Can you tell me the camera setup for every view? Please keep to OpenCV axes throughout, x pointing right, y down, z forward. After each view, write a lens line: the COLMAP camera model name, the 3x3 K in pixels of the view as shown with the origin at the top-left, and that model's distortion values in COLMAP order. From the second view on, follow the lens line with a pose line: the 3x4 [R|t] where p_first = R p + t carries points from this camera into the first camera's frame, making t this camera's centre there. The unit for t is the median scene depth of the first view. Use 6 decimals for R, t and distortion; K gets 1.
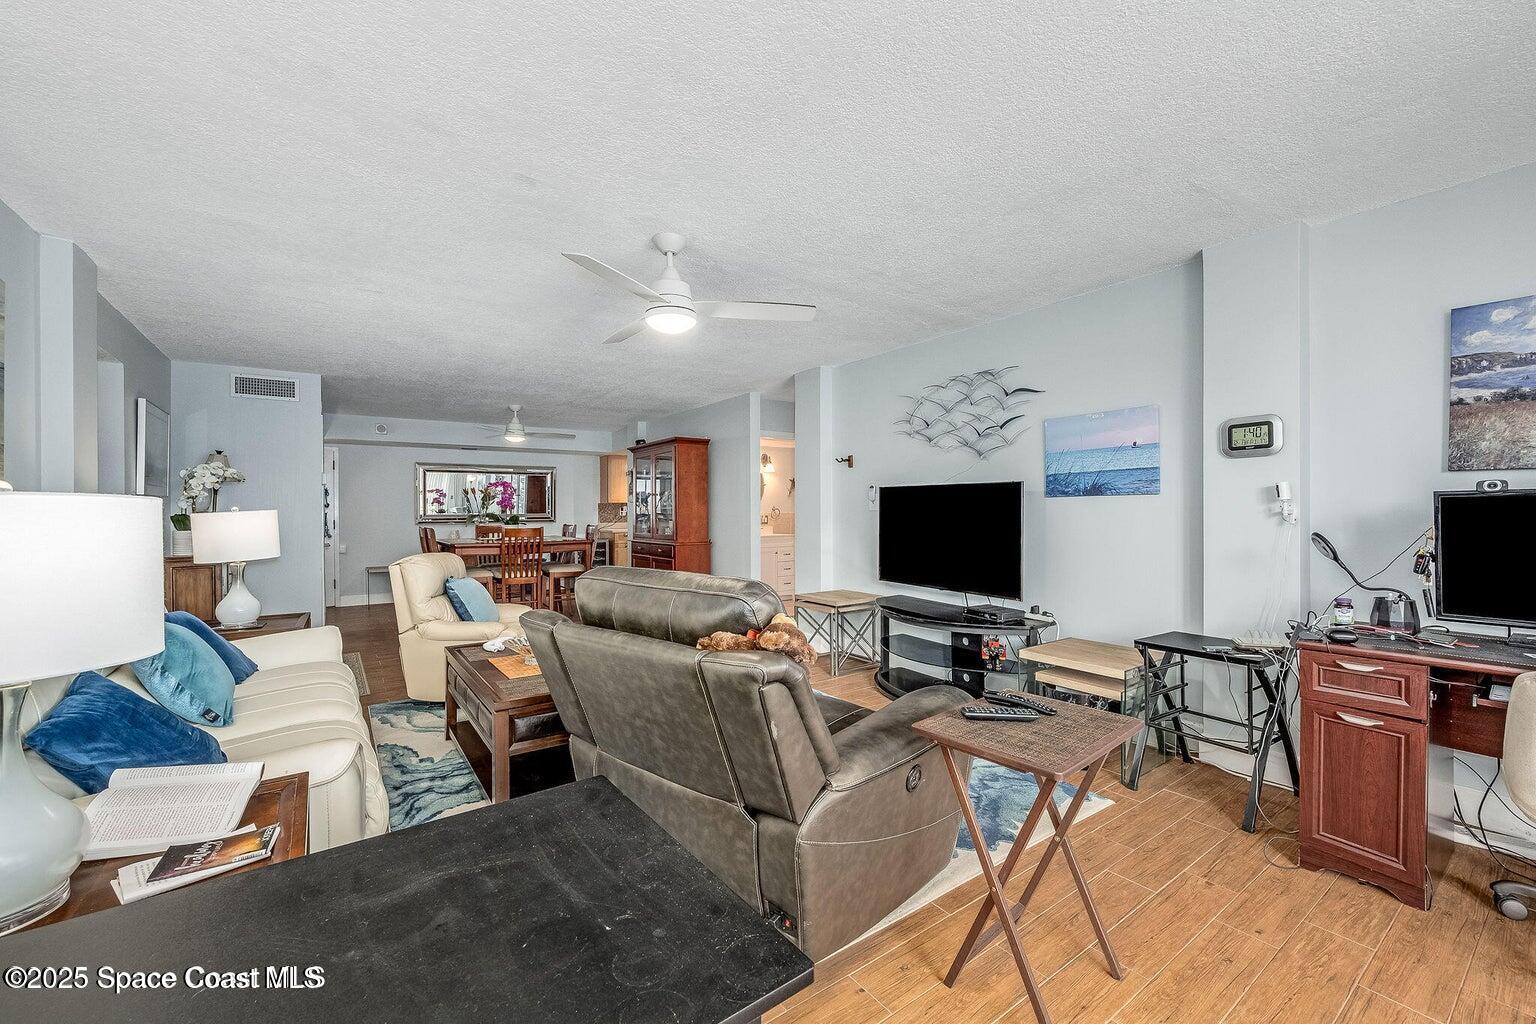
lens RADIAL K [[603.9, 0, 764.5], [0, 603.9, 512.1], [0, 0, 1]] dist [0.003326, 0.000462]
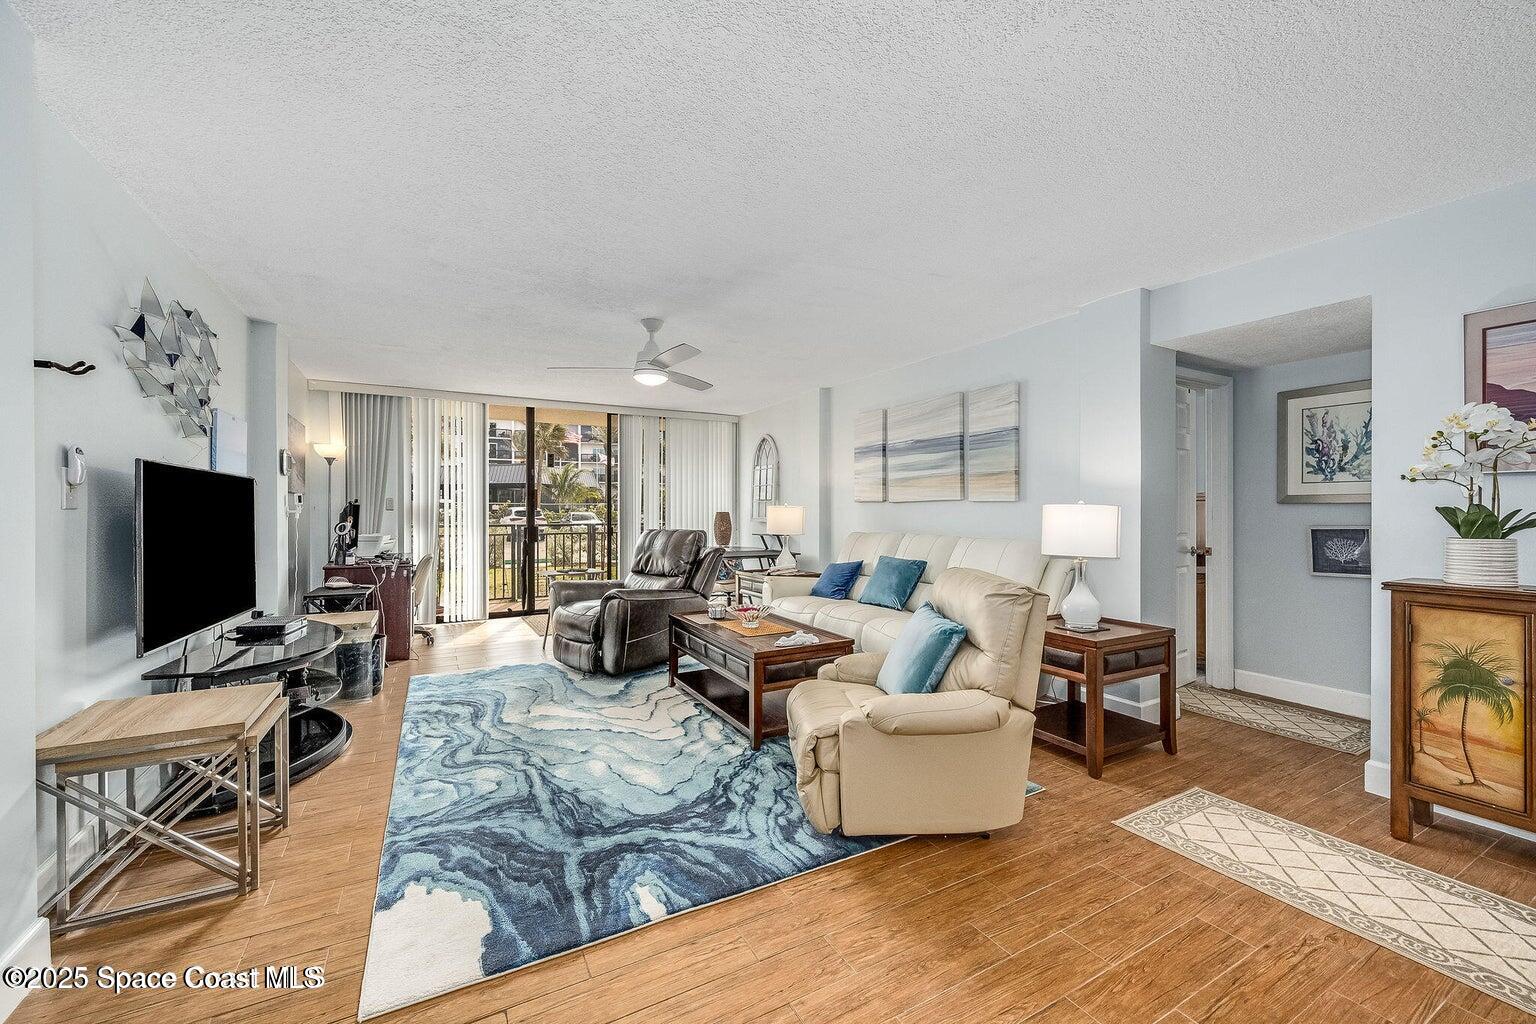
lens RADIAL K [[603.9, 0, 768.0], [0, 603.9, 515.0], [0, 0, 1]] dist [0.003326, 0.000462]
pose [[-0.993196, 0.006939, 0.116249, -0.557162], [0.008010, 0.999930, 0.008743, 0.005090], [-0.116180, 0.009615, -0.993182, 2.254404]]
